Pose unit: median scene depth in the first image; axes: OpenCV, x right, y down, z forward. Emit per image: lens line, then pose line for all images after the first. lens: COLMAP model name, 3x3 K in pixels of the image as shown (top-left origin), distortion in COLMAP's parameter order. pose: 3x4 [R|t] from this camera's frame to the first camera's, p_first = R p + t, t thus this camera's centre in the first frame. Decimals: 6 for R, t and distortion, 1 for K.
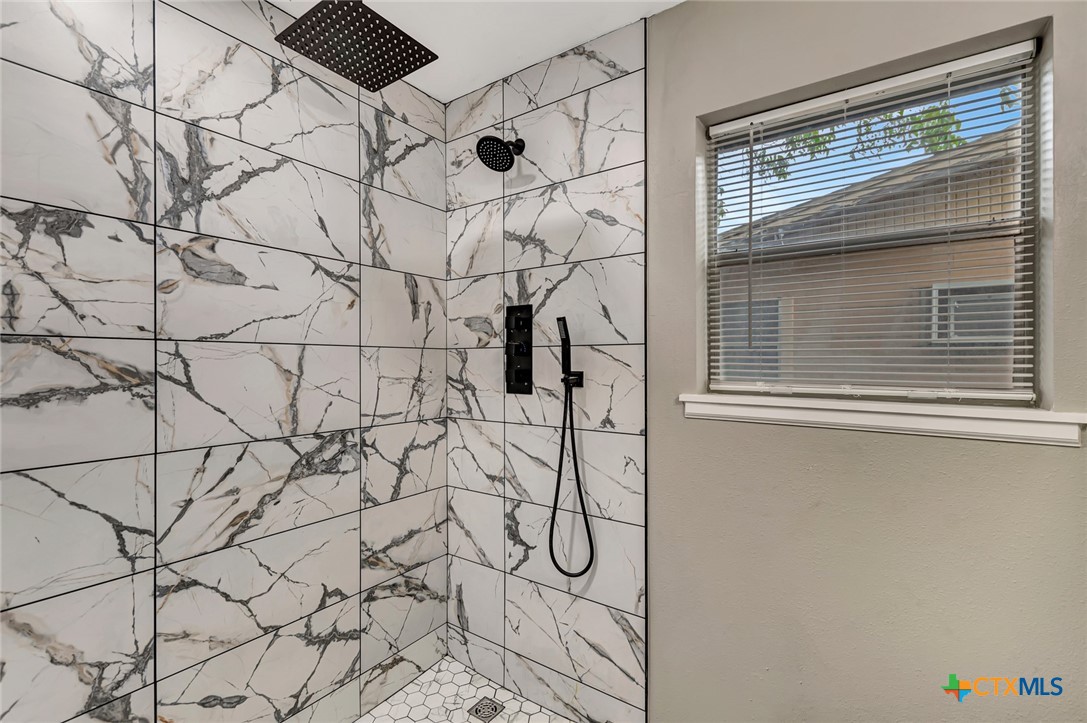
lens RADIAL K [[490.5, 0, 545.5], [0, 490.5, 363.4], [0, 0, 1]] dist [0.011440, -0.004835]
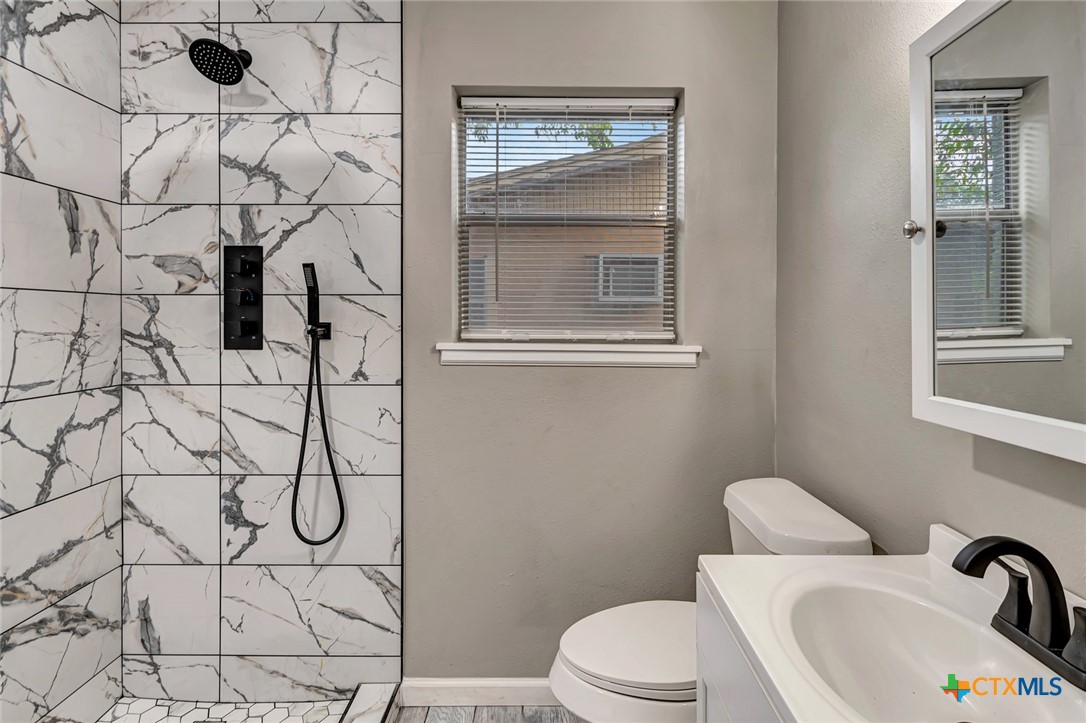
lens RADIAL K [[536.0, 0, 566.4], [0, 536.0, 322.4], [0, 0, 1]] dist [0.001745, -0.001585]
pose [[0.810276, -0.002640, 0.586043, -0.145127], [0.000182, 0.999991, 0.004253, 0.010852], [-0.586049, -0.003339, 0.810269, -0.081585]]
